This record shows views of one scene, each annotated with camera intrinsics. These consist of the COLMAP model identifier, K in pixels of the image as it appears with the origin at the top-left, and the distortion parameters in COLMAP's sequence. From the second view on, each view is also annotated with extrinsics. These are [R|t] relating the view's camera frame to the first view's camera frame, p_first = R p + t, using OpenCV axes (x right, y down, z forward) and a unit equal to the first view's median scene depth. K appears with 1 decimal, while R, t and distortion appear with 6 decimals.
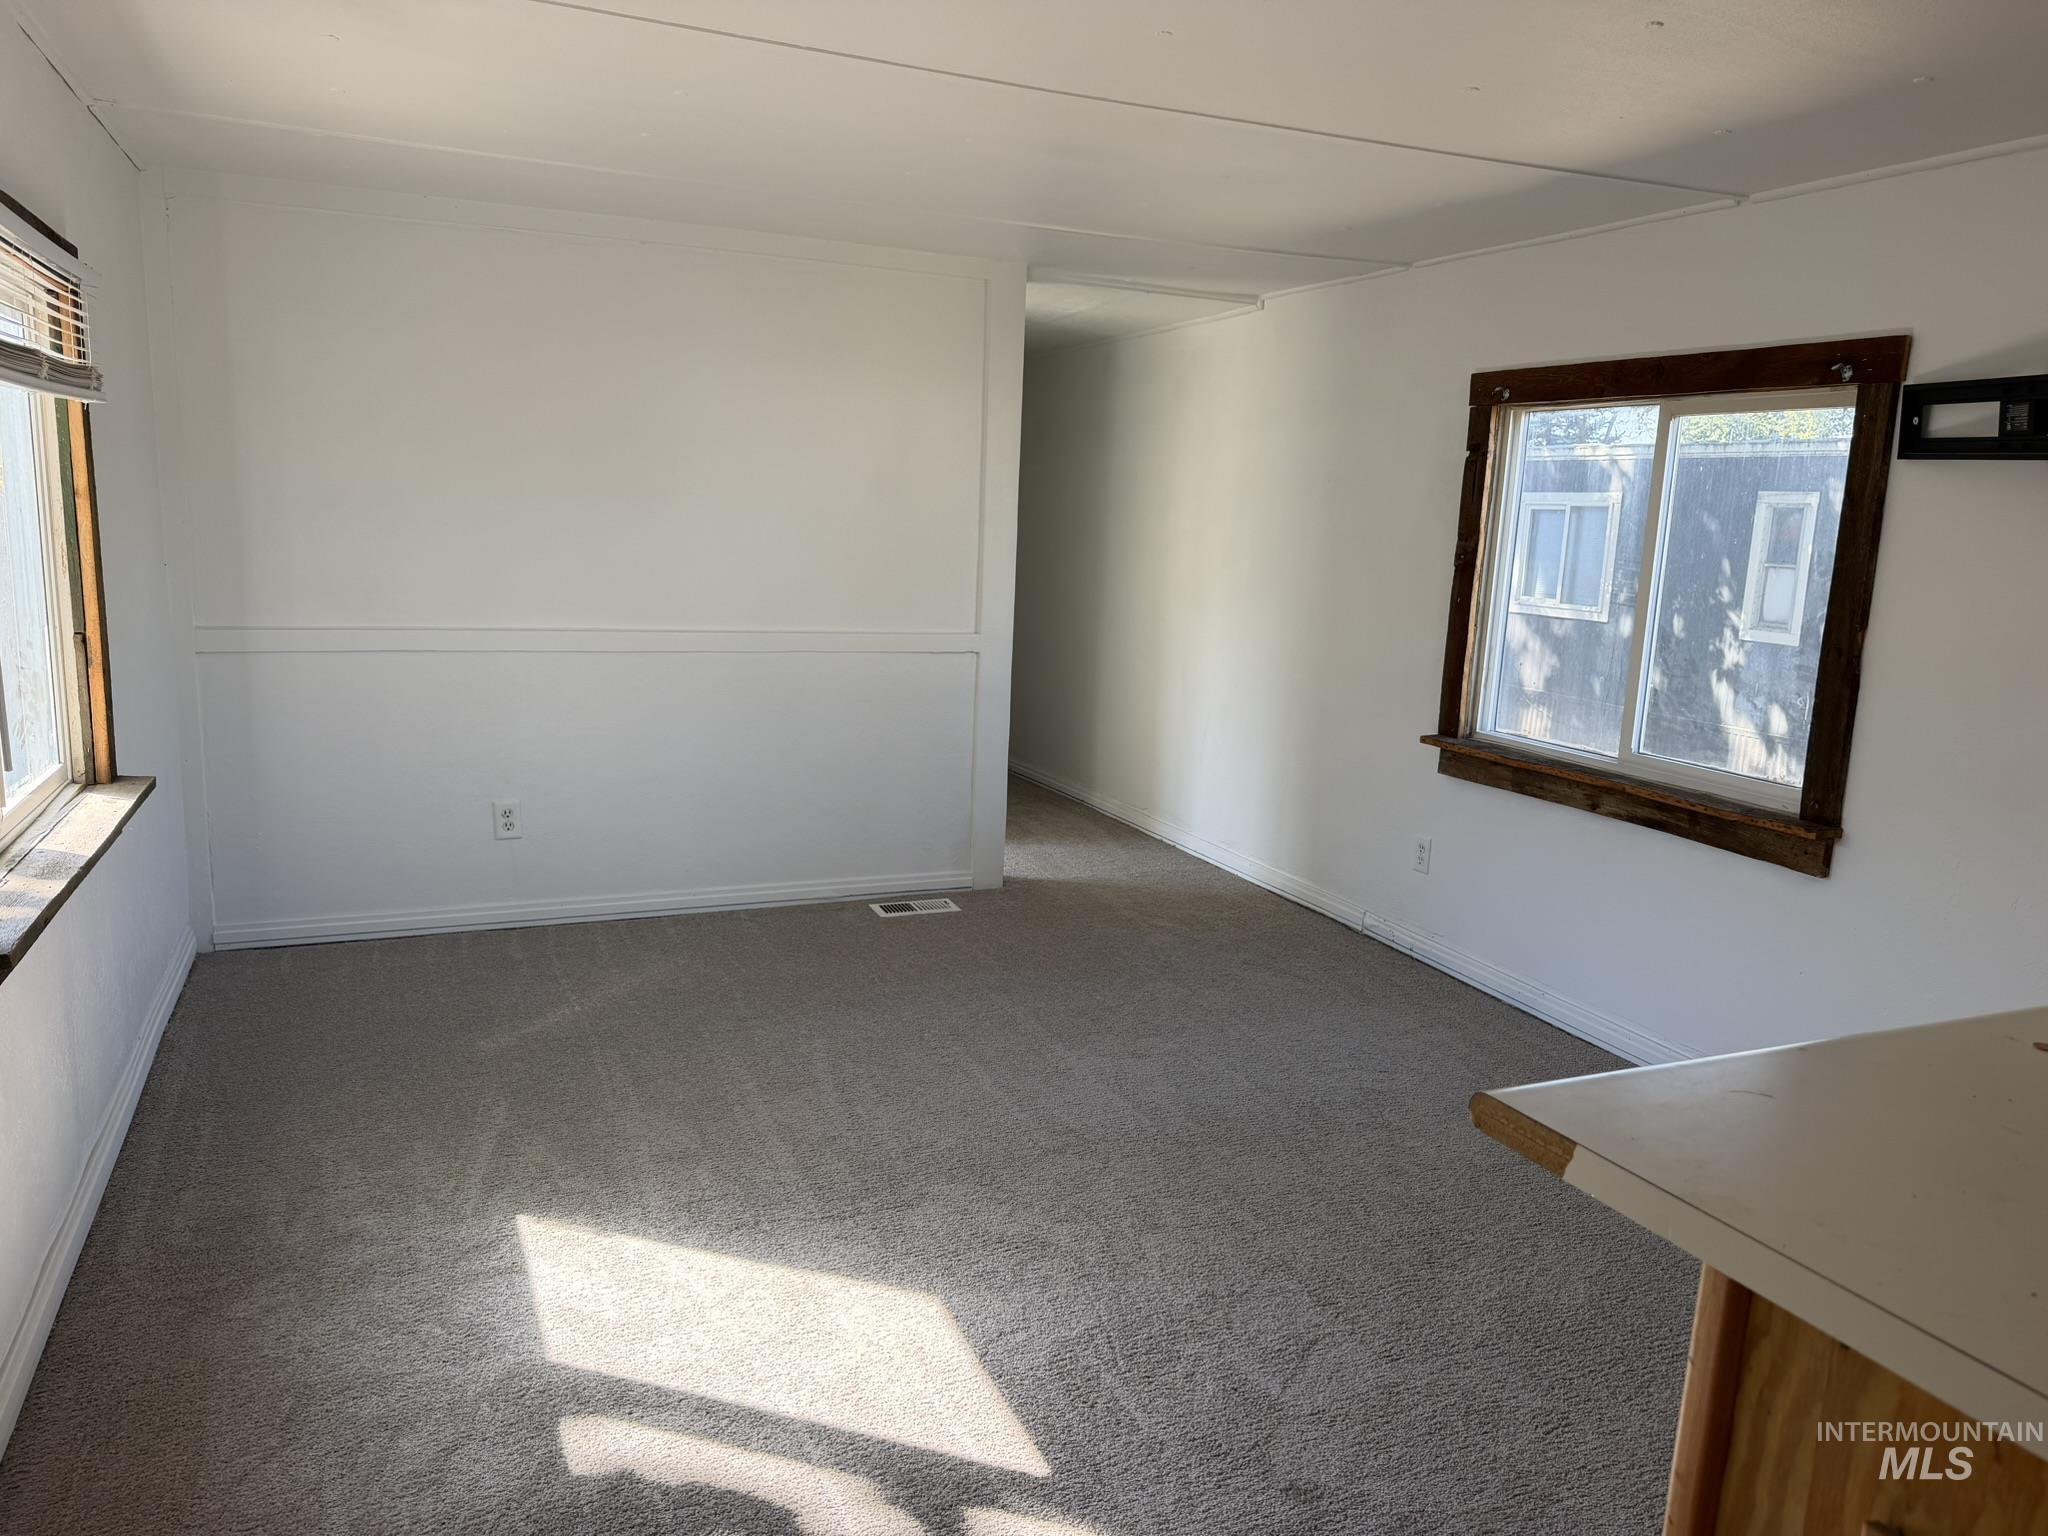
lens RADIAL K [[1424.4, 0, 1024.0], [0, 1424.4, 768.0], [0, 0, 1]] dist [0.100615, -0.154390]
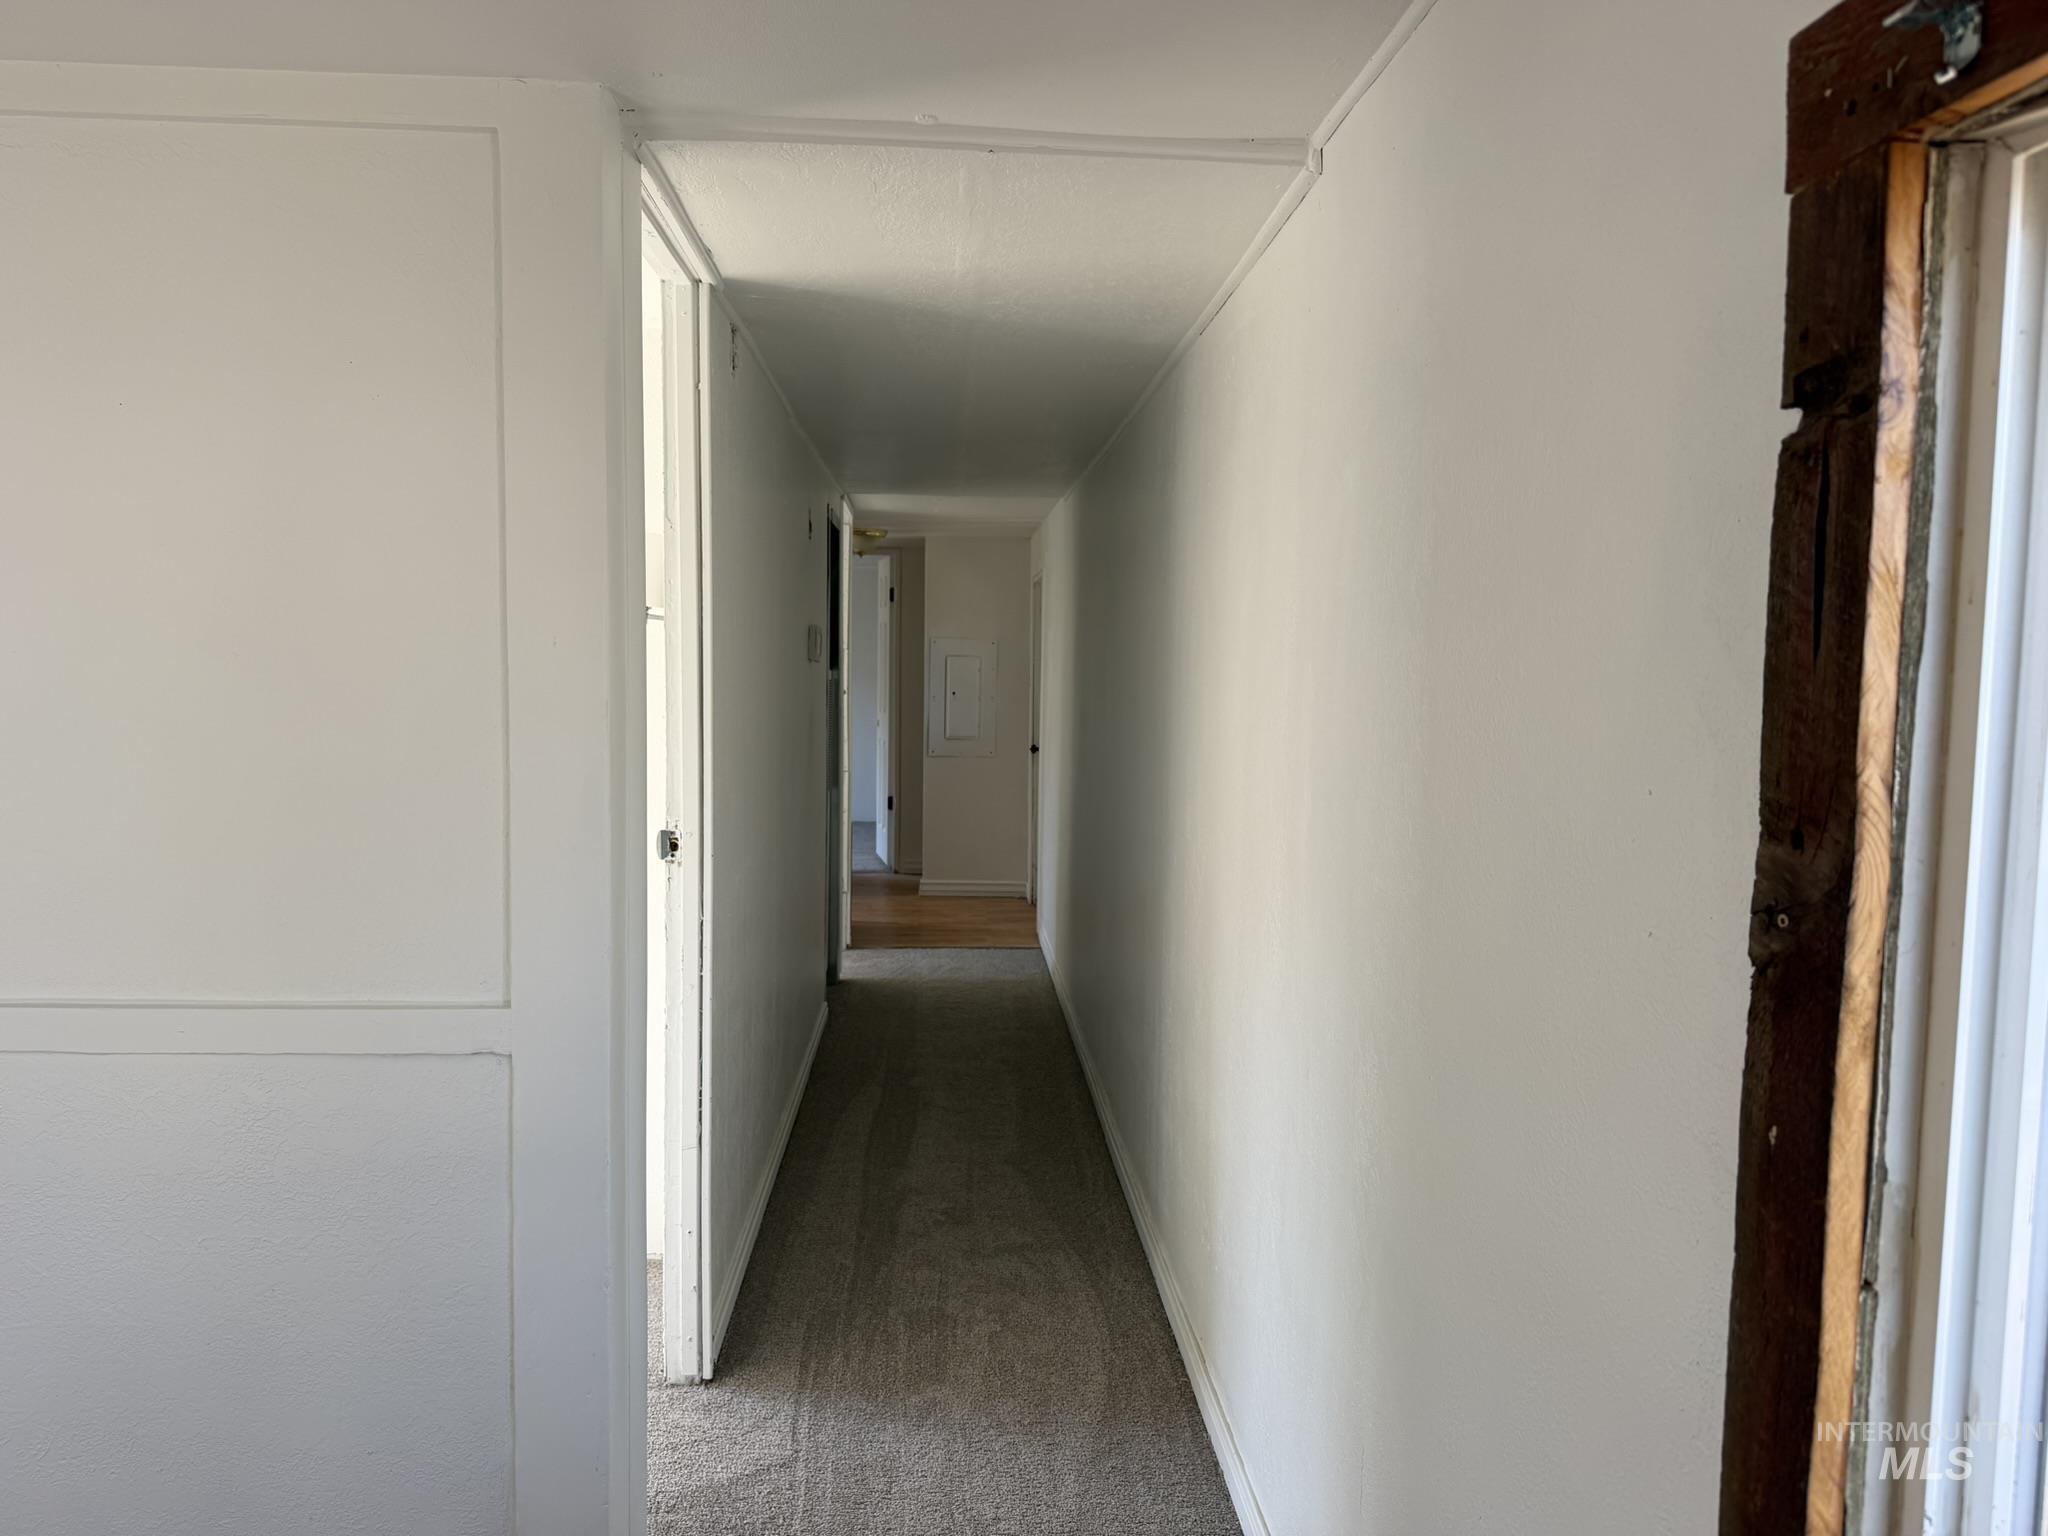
lens RADIAL K [[1424.4, 0, 1024.0], [0, 1424.4, 768.0], [0, 0, 1]] dist [0.100615, -0.154390]
pose [[0.937793, 0.002971, -0.347182, 0.277963], [-0.043193, 0.993193, -0.108172, -0.143116], [0.344497, 0.116438, 0.931538, 0.779268]]
